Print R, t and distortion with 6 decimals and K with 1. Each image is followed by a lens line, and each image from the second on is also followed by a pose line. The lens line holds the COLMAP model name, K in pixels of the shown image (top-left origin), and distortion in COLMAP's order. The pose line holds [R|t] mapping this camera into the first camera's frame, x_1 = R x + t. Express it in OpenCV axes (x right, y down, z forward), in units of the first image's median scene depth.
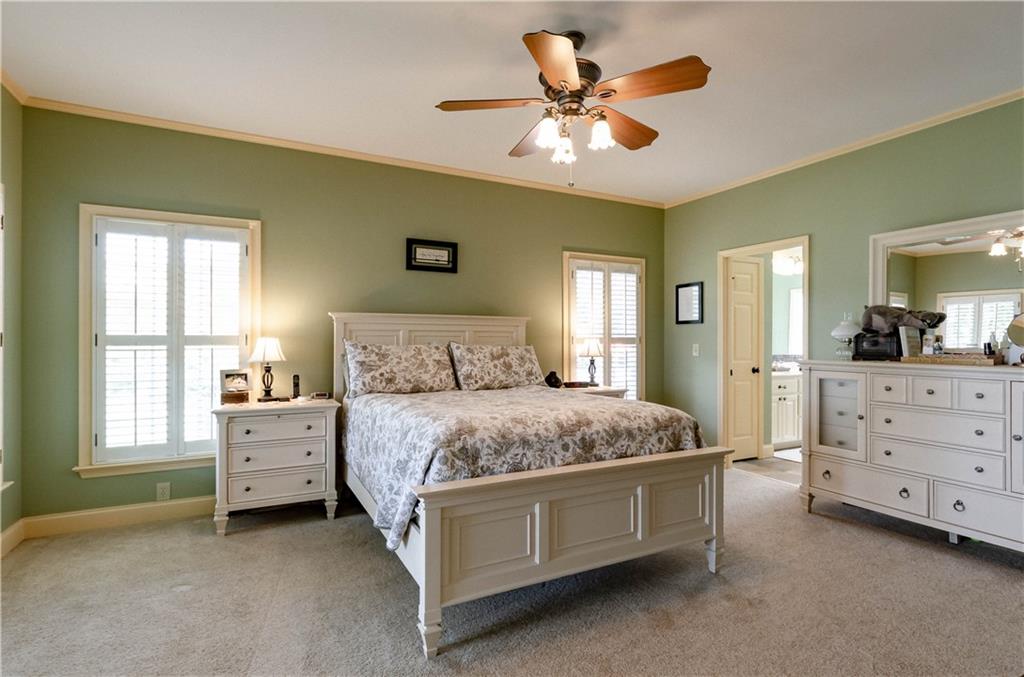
lens RADIAL K [[488.4, 0, 512.5], [0, 488.4, 336.5], [0, 0, 1]] dist [-0.000300, 0.000039]
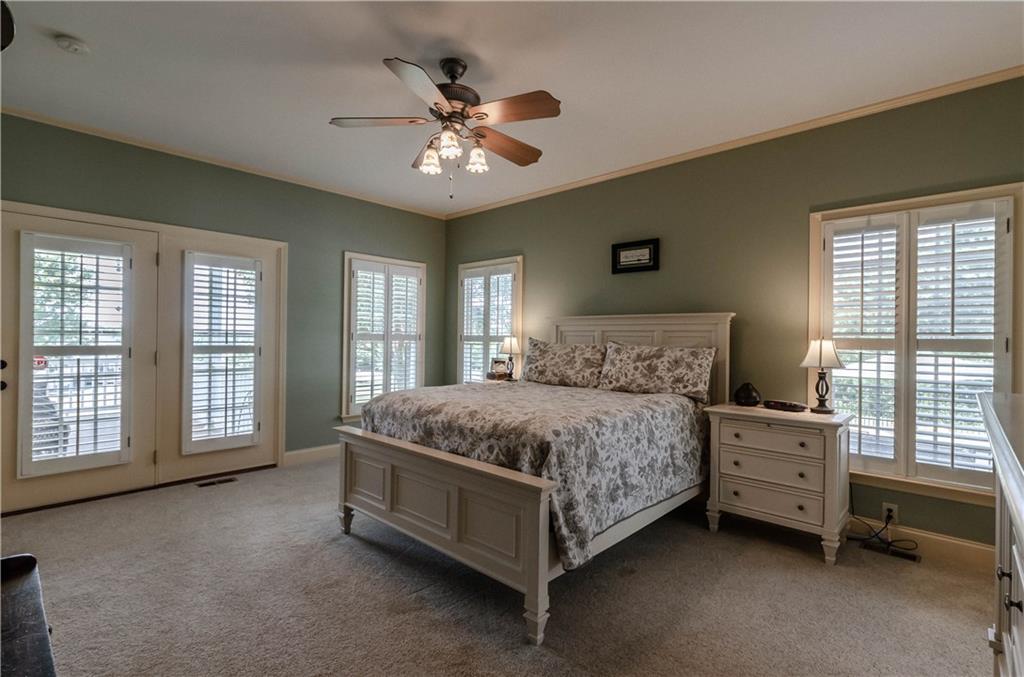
lens RADIAL K [[488.4, 0, 543.8], [0, 488.4, 340.0], [0, 0, 1]] dist [-0.000300, 0.000039]
pose [[0.367207, 0.003347, -0.930133, 0.826774], [-0.006376, 0.999979, 0.001081, 0.008065], [0.930117, 0.005533, 0.367221, 0.538386]]
